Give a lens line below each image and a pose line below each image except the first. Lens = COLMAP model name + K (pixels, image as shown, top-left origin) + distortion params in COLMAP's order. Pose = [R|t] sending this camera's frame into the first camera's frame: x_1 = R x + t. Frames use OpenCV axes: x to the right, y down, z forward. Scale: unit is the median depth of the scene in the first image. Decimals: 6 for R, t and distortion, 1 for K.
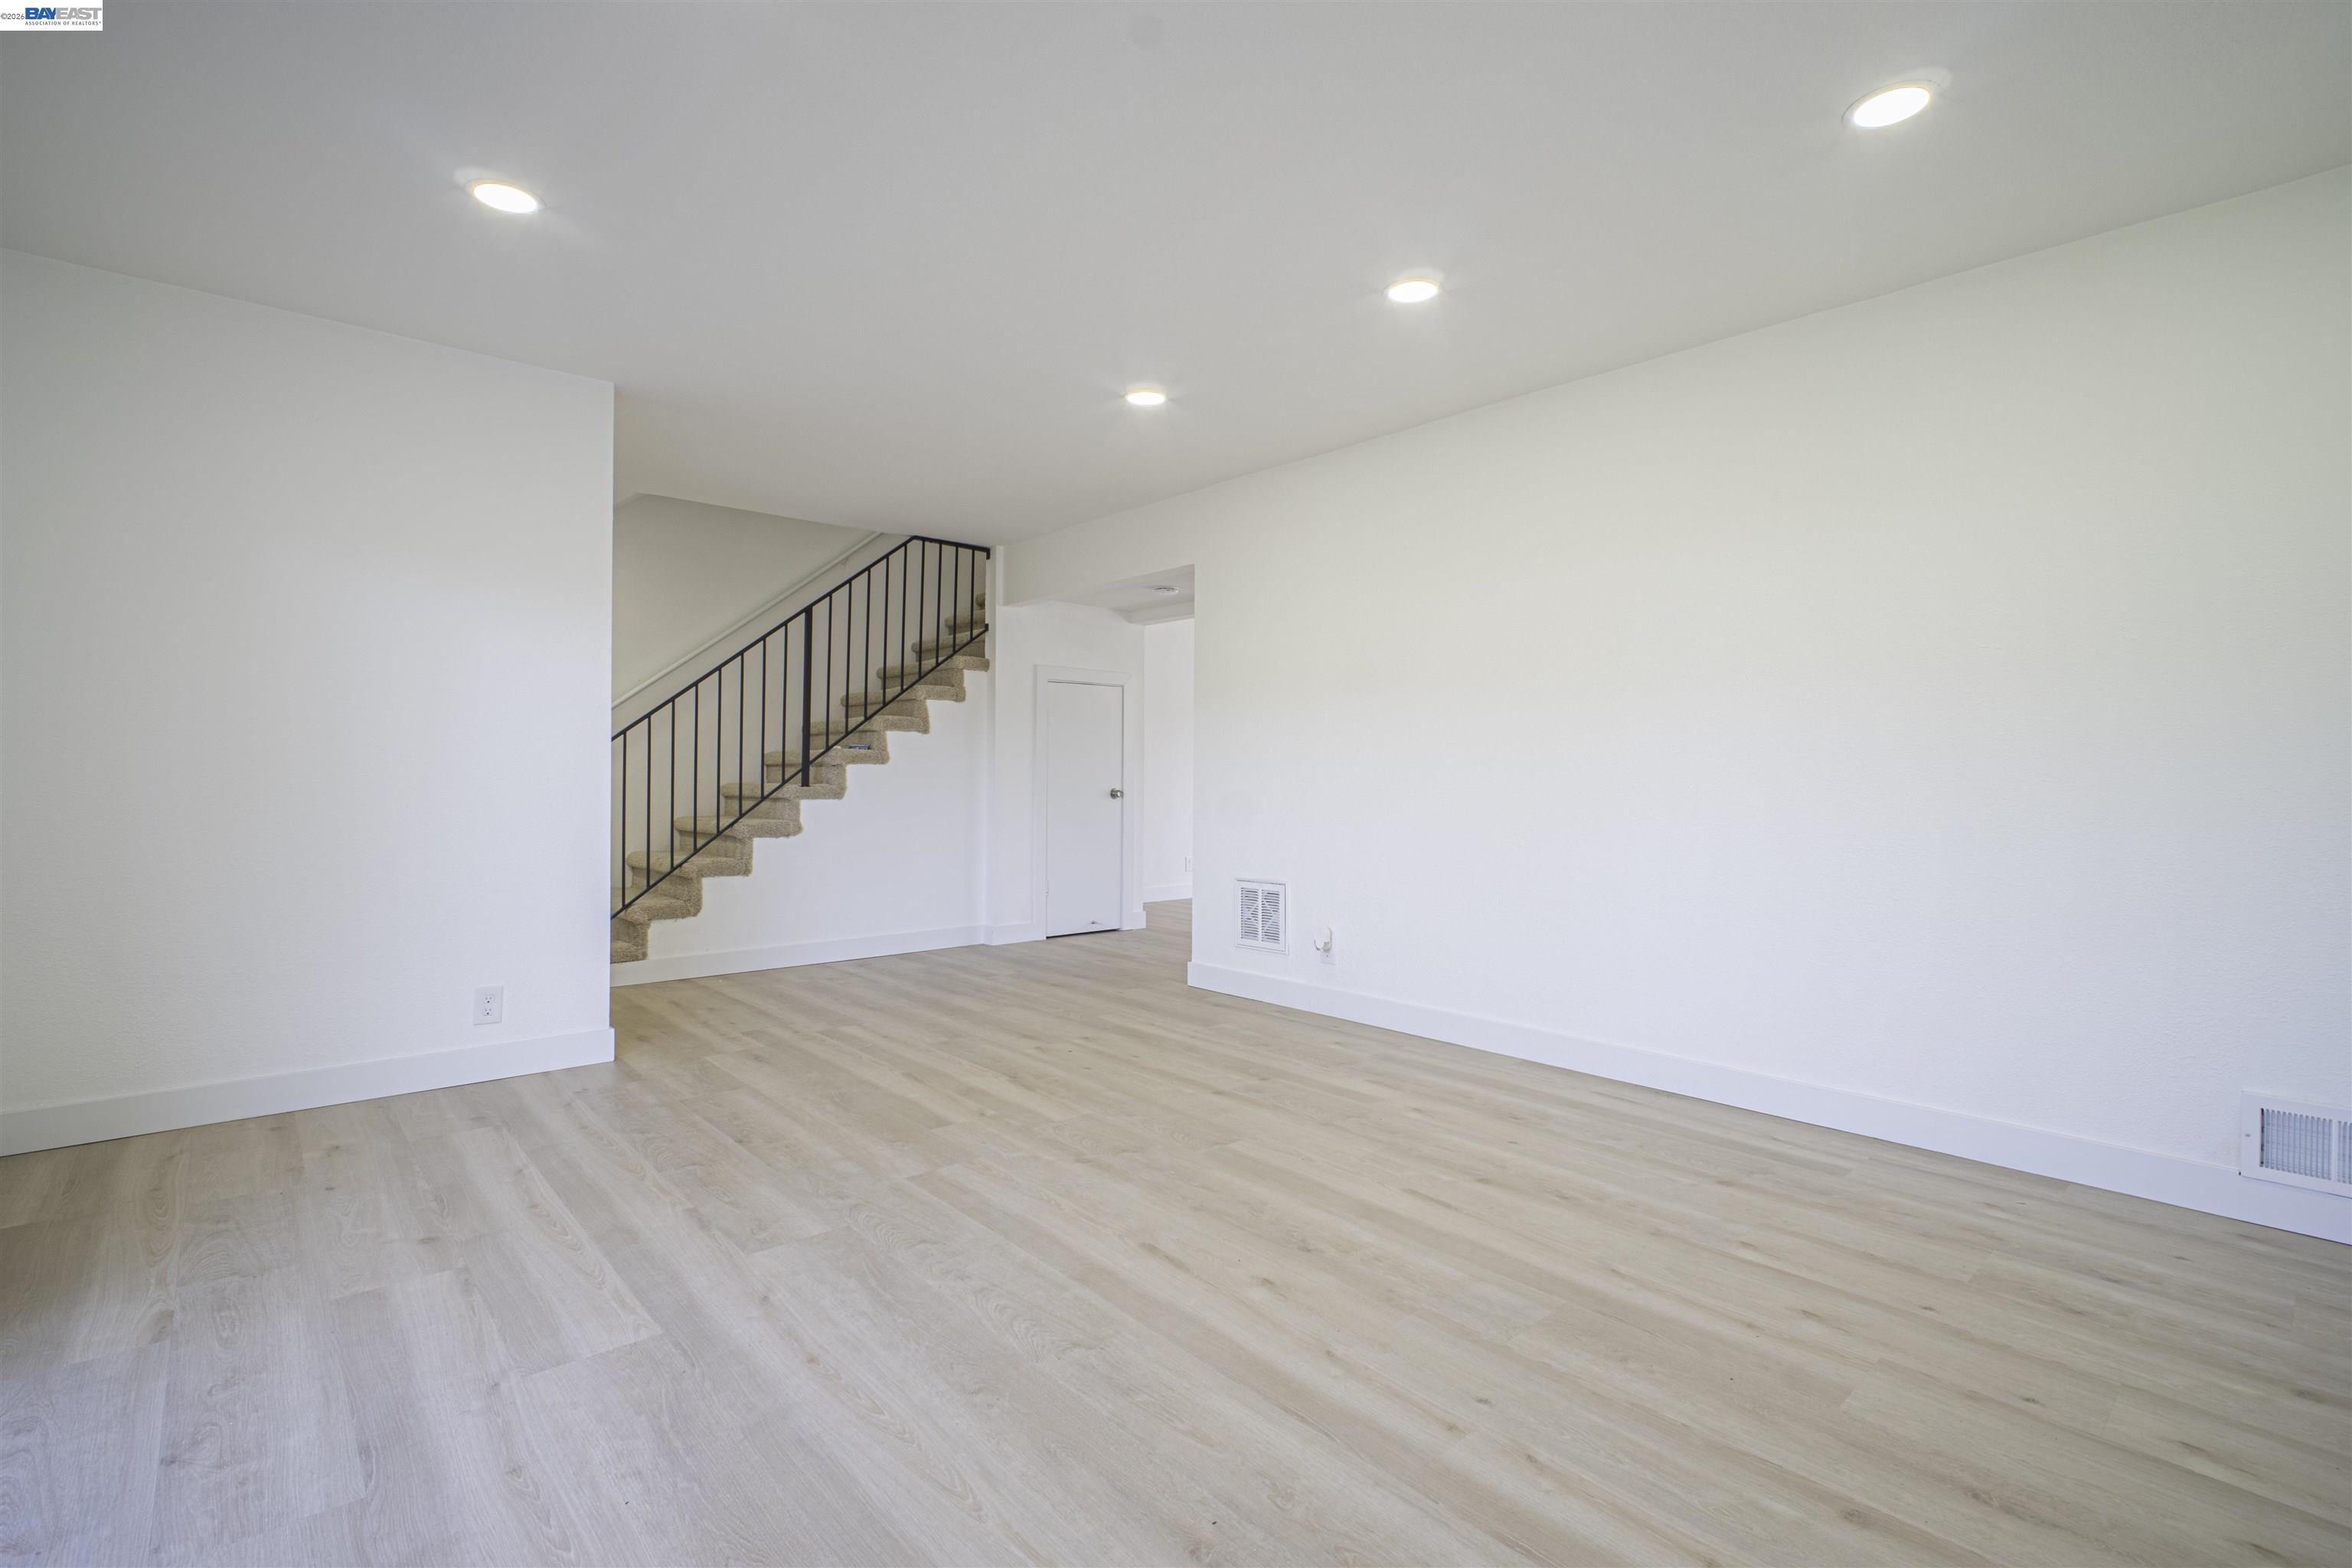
lens RADIAL K [[1063.4, 0, 1175.0], [0, 1063.4, 781.8], [0, 0, 1]] dist [-0.007642, -0.001275]
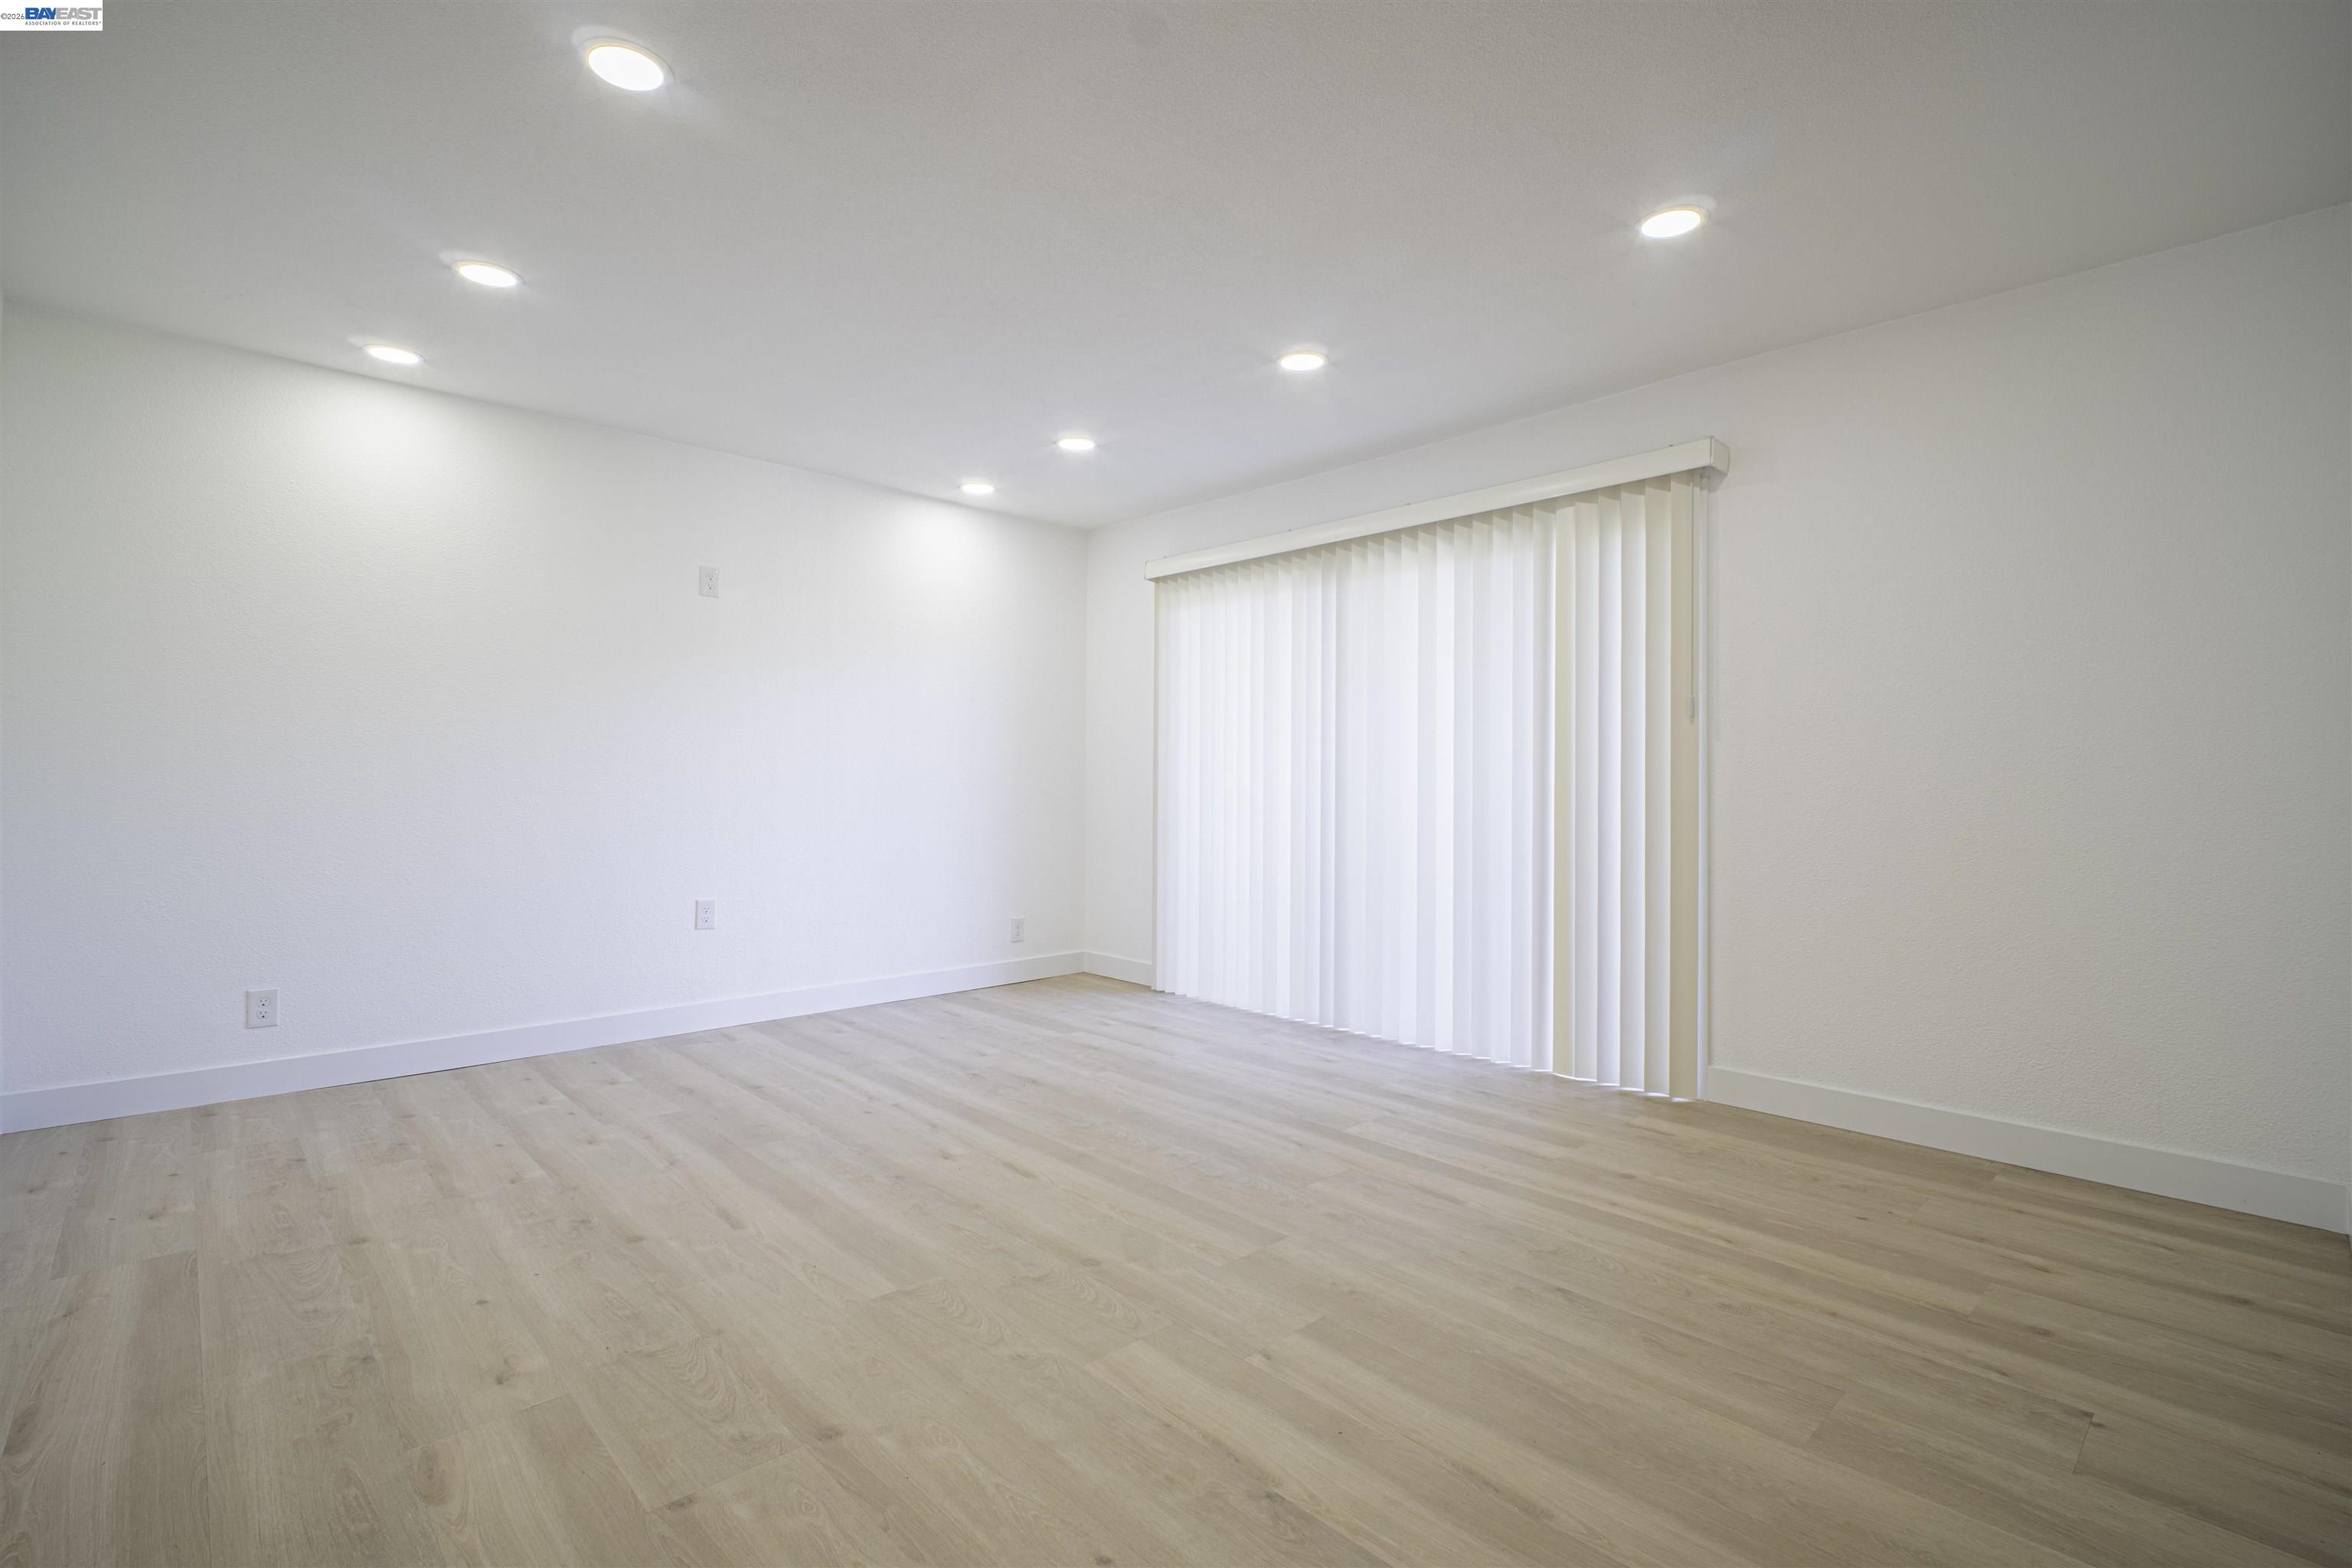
lens RADIAL K [[1063.4, 0, 1161.9], [0, 1063.4, 789.9], [0, 0, 1]] dist [-0.007642, -0.001275]
pose [[-0.999809, -0.012673, -0.014849, -0.100425], [-0.012892, 0.999809, 0.014706, -0.012925], [0.014660, 0.014894, -0.999782, 1.465917]]
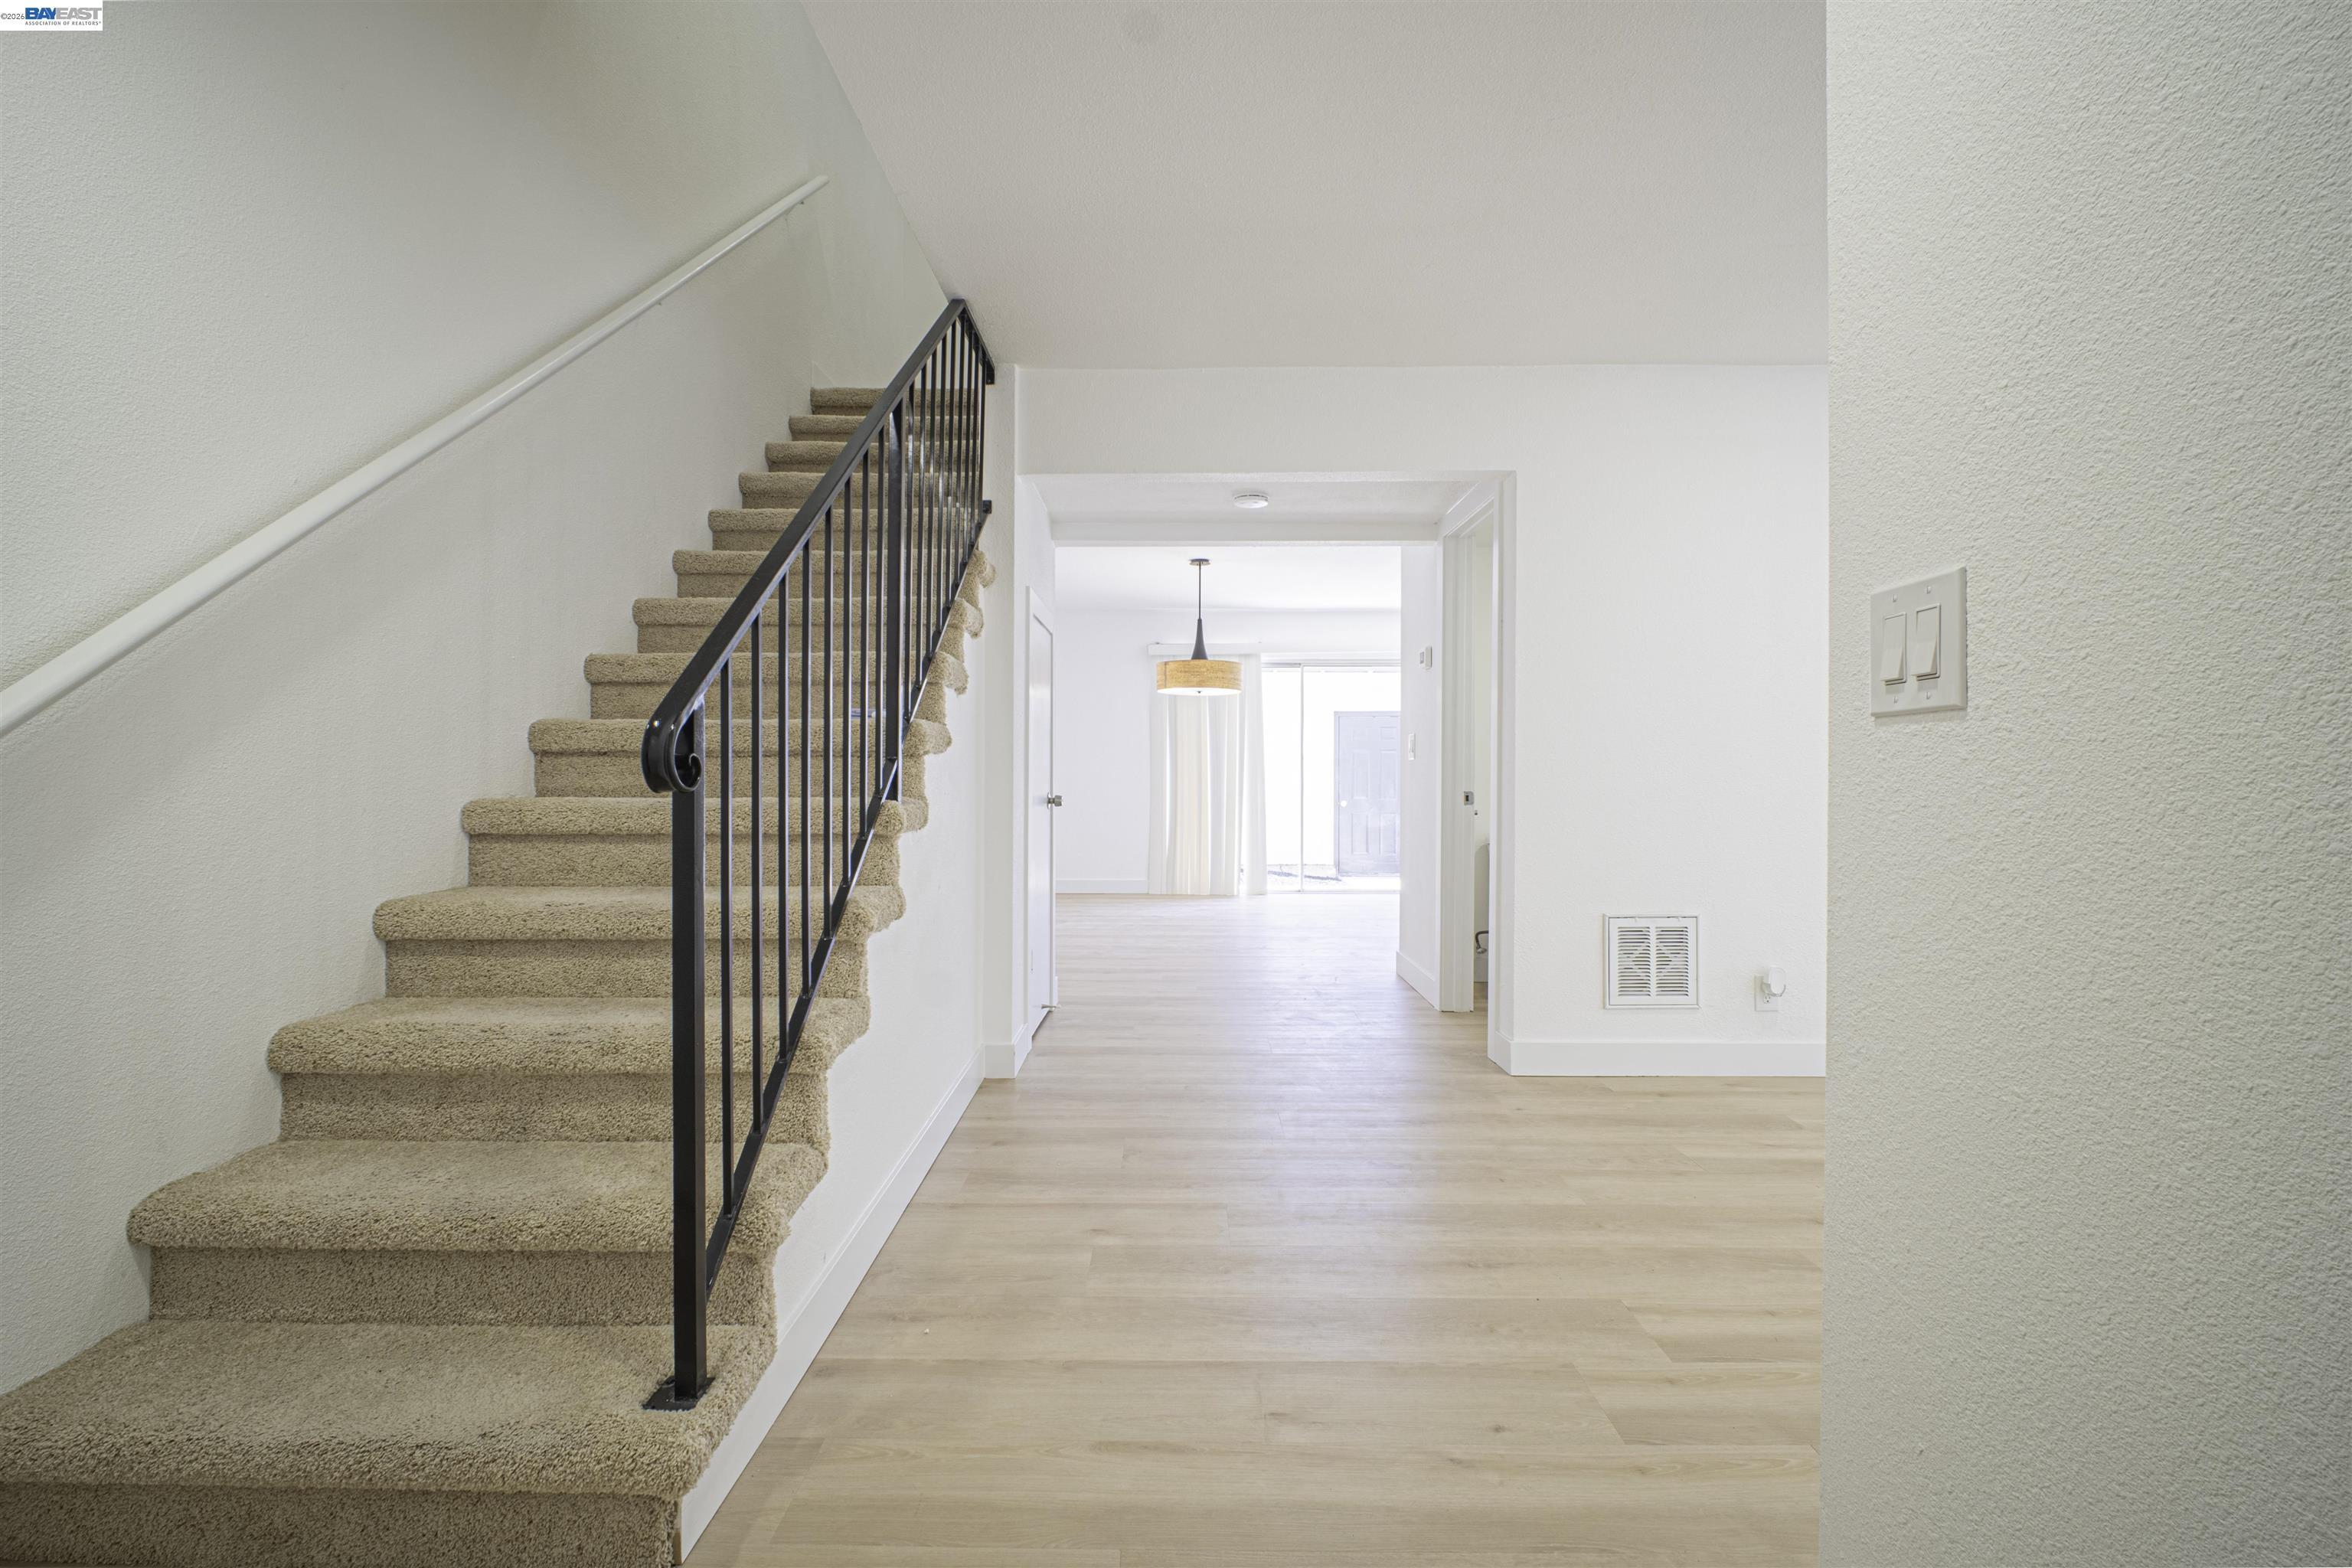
lens RADIAL K [[1063.4, 0, 1160.9], [0, 1063.4, 782.9], [0, 0, 1]] dist [-0.007642, -0.001275]
pose [[0.683473, -0.014433, 0.729833, -0.973515], [0.007078, 0.999889, 0.013145, -0.016834], [-0.729941, -0.003819, 0.683499, 1.035948]]
